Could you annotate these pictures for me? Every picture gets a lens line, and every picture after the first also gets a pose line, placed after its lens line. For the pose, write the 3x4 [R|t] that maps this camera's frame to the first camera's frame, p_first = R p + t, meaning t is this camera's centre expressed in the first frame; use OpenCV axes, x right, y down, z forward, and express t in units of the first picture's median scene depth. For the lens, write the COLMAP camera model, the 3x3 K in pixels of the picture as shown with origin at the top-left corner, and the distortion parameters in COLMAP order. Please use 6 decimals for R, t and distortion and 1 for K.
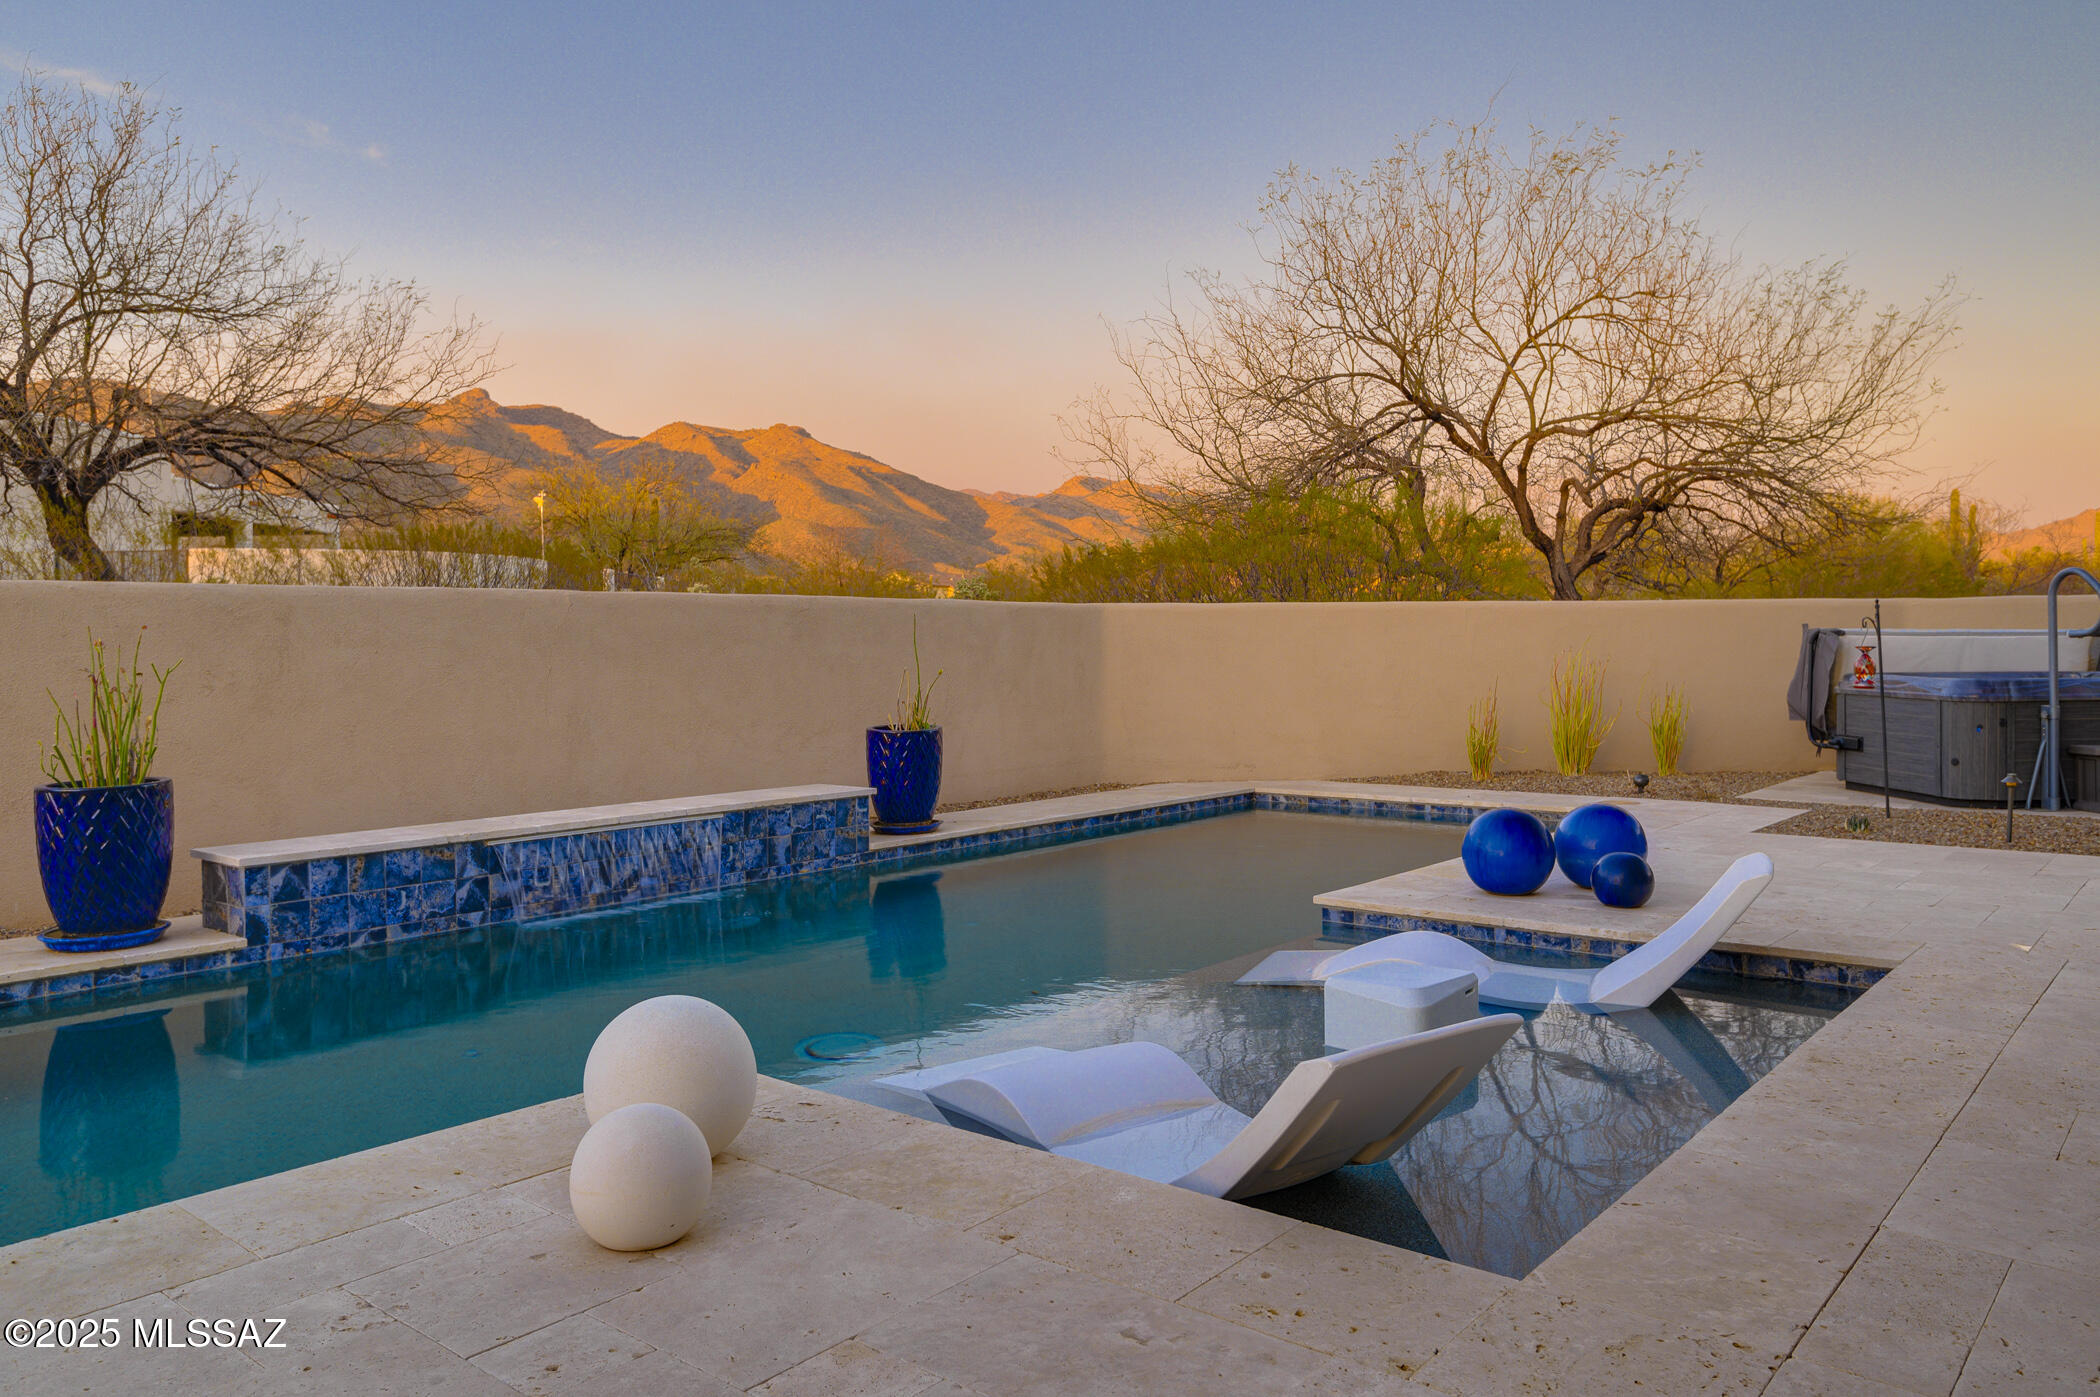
lens RADIAL K [[1544.7, 0, 1058.1], [0, 1544.7, 654.2], [0, 0, 1]] dist [-0.000981, -0.016869]
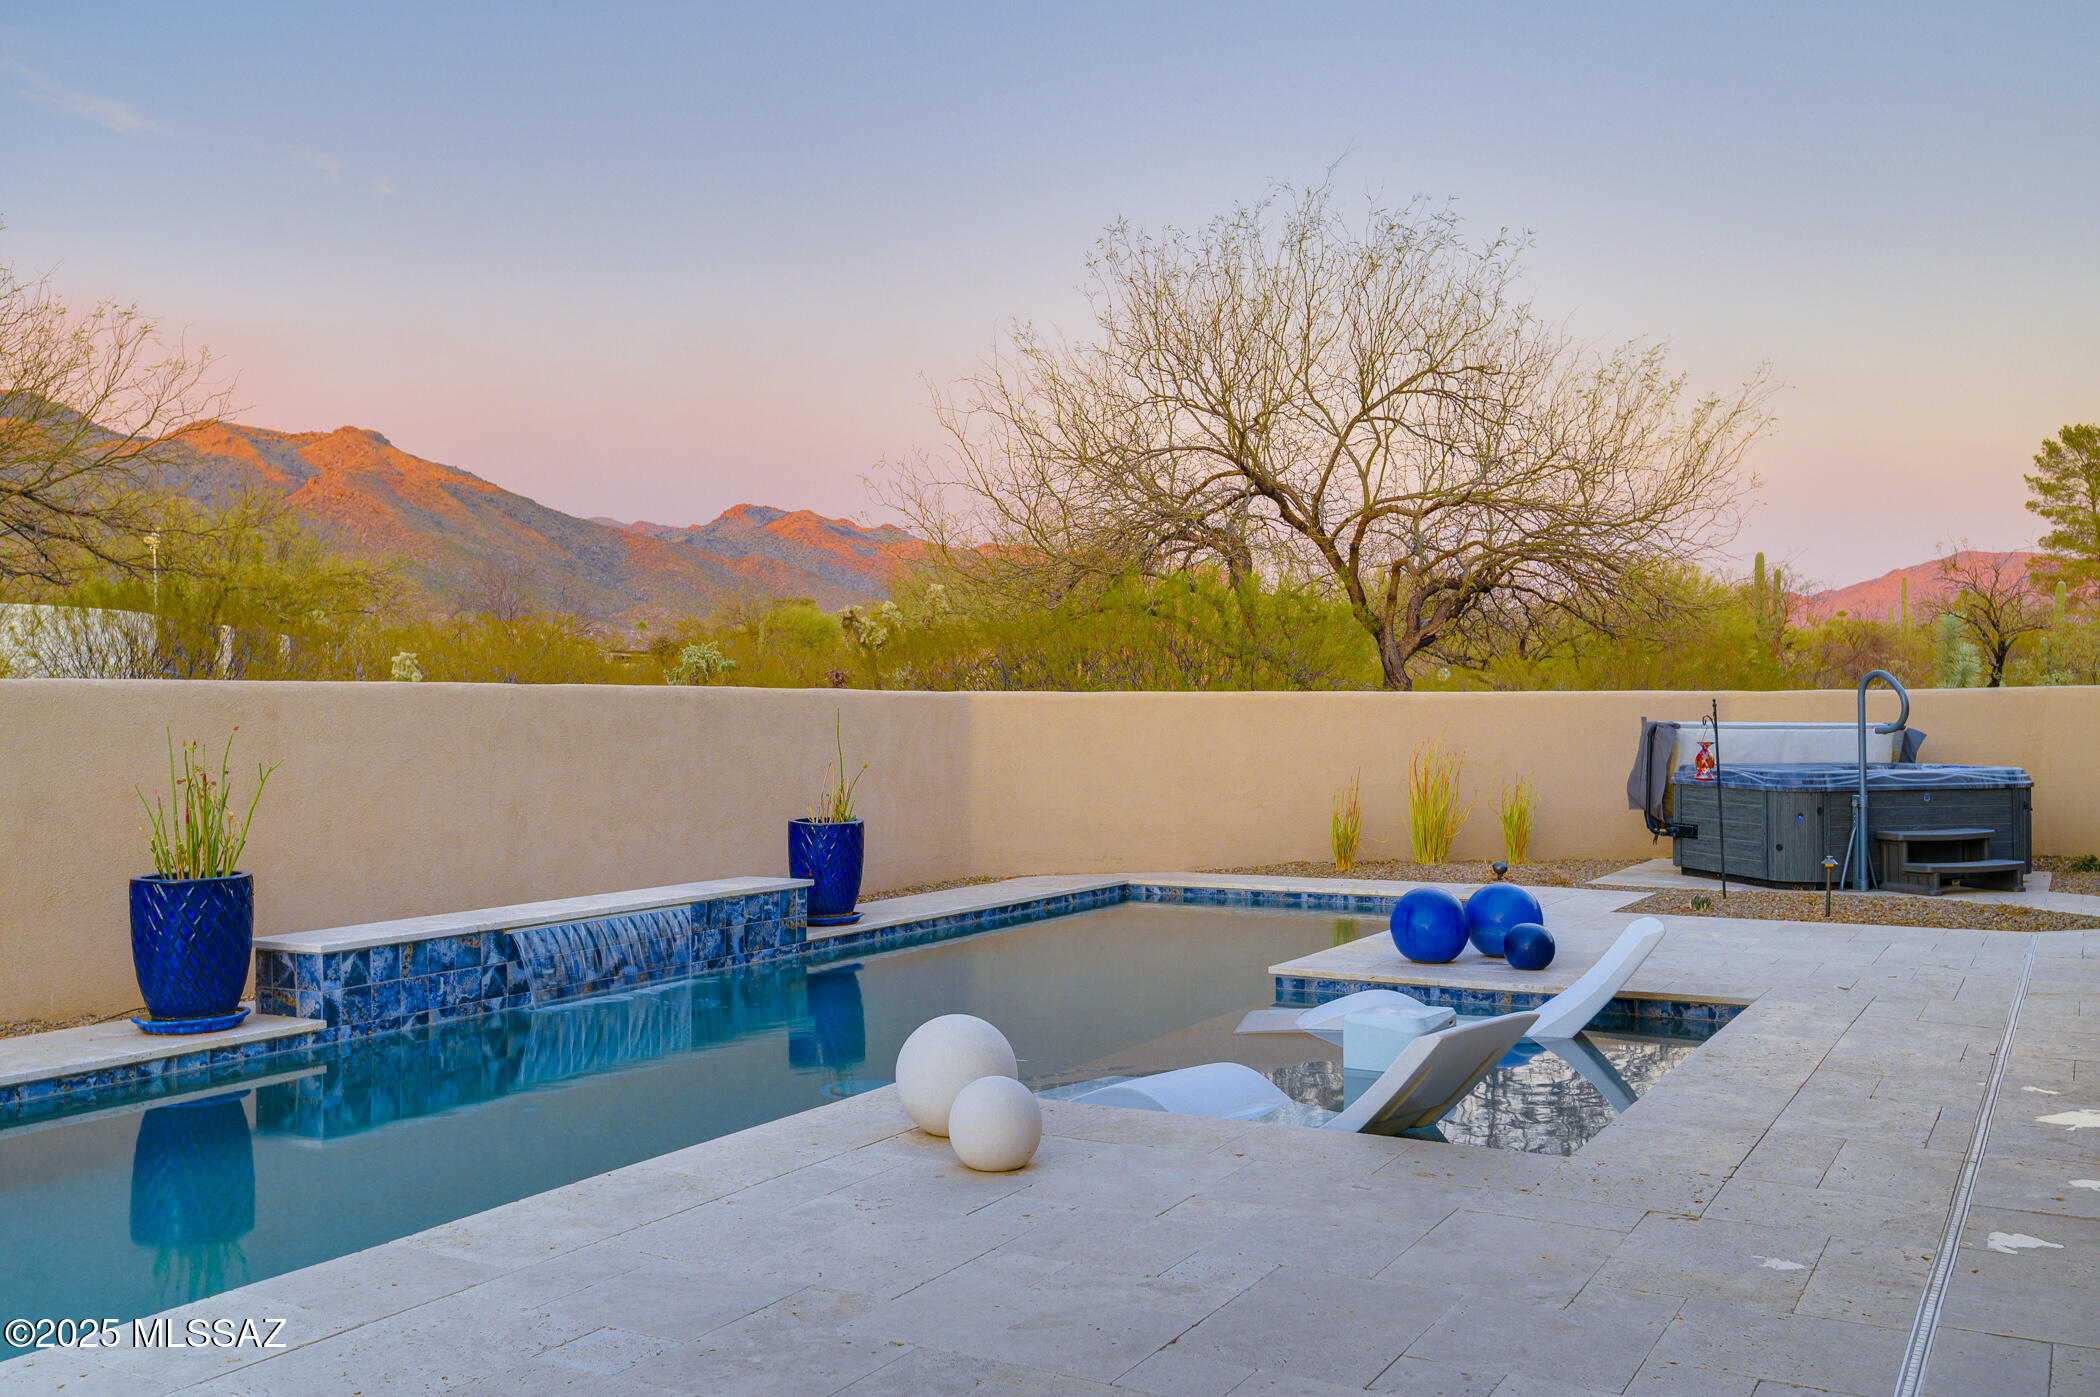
lens RADIAL K [[1931.7, 0, 1064.5], [0, 1931.7, 690.2], [0, 0, 1]] dist [-0.003166, 0.000000]
pose [[0.983231, 0.007648, 0.182203, -0.174911], [-0.004086, 0.999793, -0.019912, -0.012759], [-0.182318, 0.018834, 0.983059, -0.267323]]
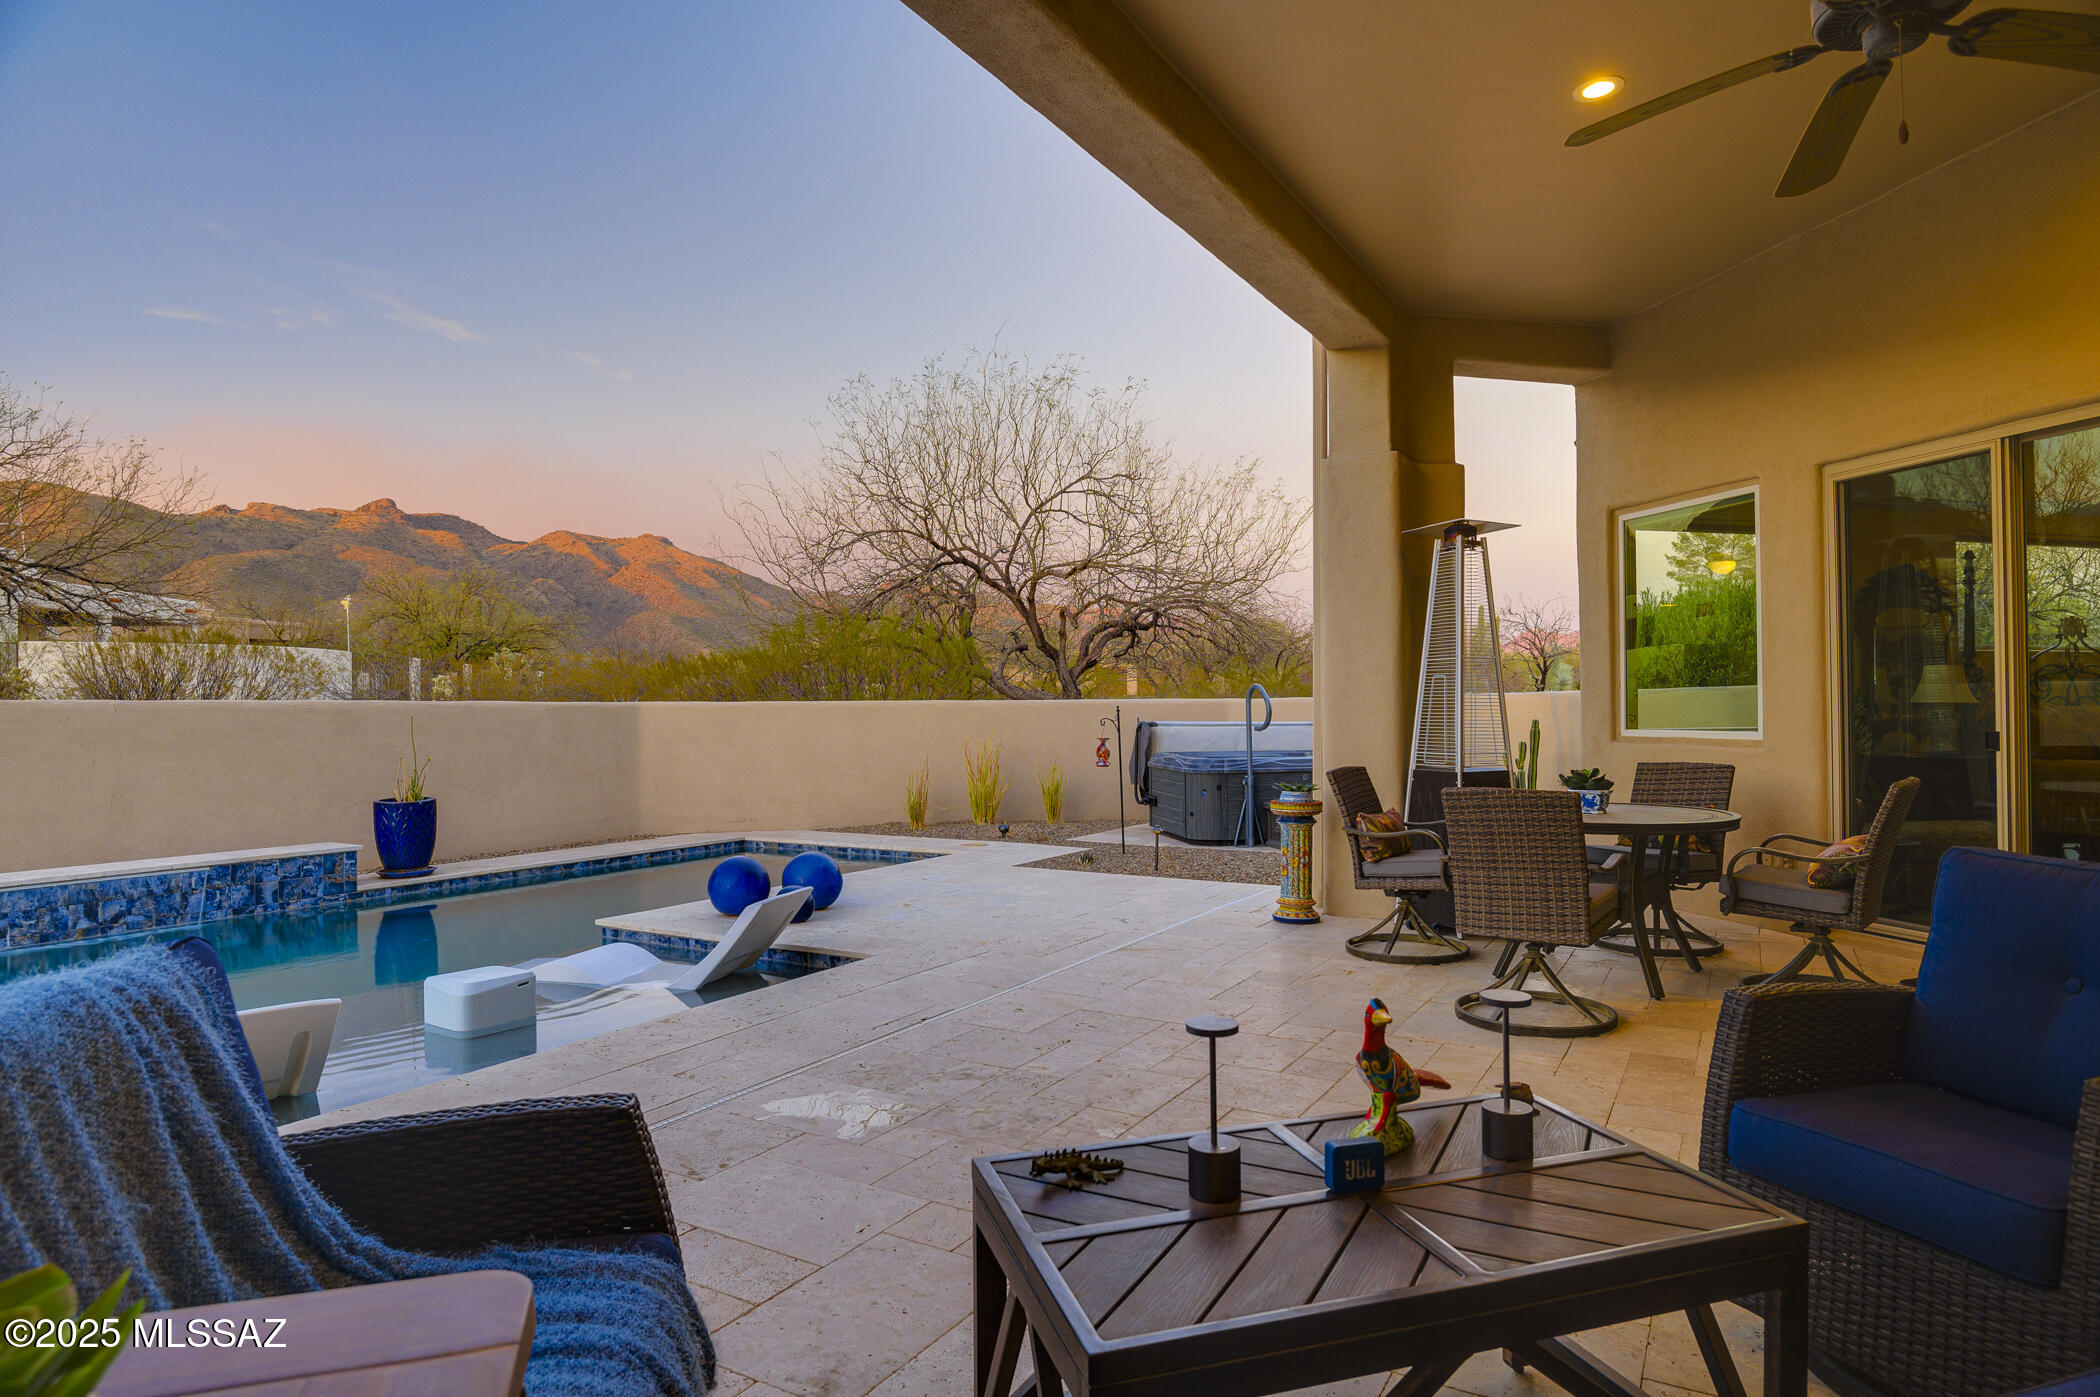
lens RADIAL K [[1207.0, 0, 1071.2], [0, 1207.0, 699.3], [0, 0, 1]] dist [-0.008975, -0.006476]
pose [[0.988045, 0.002886, 0.154139, 0.312938], [-0.000303, 0.999859, -0.016778, -0.023096], [-0.154166, 0.016530, 0.987907, -0.139764]]
